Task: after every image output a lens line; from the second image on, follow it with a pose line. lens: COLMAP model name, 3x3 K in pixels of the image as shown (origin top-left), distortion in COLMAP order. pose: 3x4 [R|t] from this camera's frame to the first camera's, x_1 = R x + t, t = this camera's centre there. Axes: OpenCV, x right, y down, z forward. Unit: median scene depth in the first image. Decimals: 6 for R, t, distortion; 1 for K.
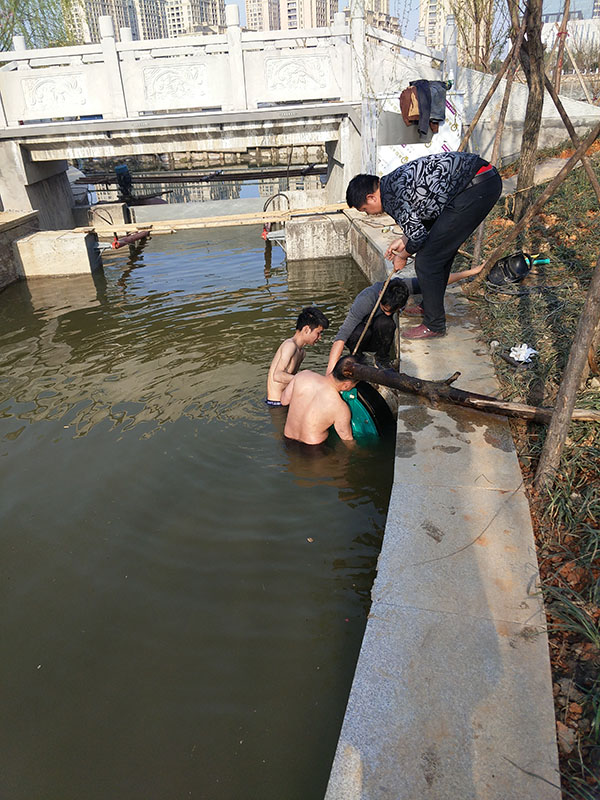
lens RADIAL K [[619.4, 0, 302.6], [0, 619.4, 411.8], [0, 0, 1]] dist [0.058528, -0.074458]
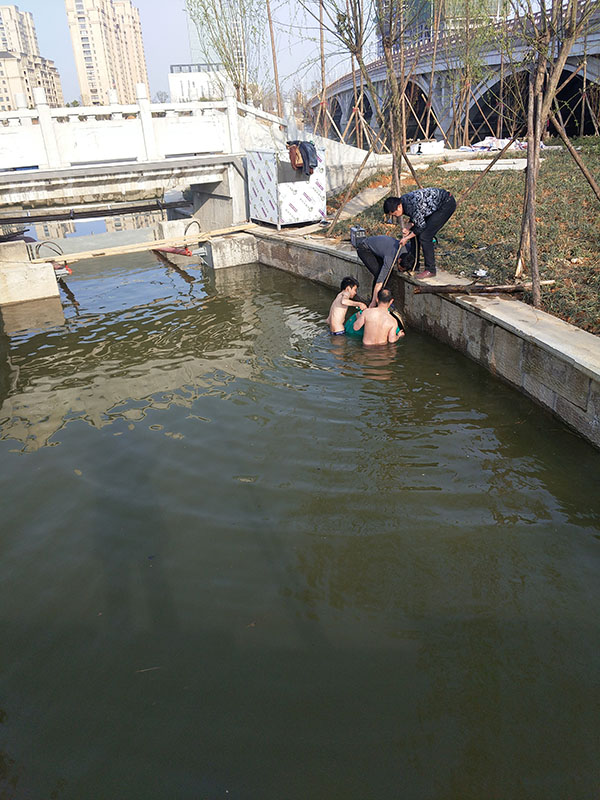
lens RADIAL K [[619.4, 0, 302.6], [0, 619.4, 411.8], [0, 0, 1]] dist [0.058528, -0.074458]
pose [[0.866230, -0.199351, 0.458154, -0.533865], [0.221105, 0.975230, 0.006296, 0.090704], [-0.448061, 0.095846, 0.888850, -0.250323]]
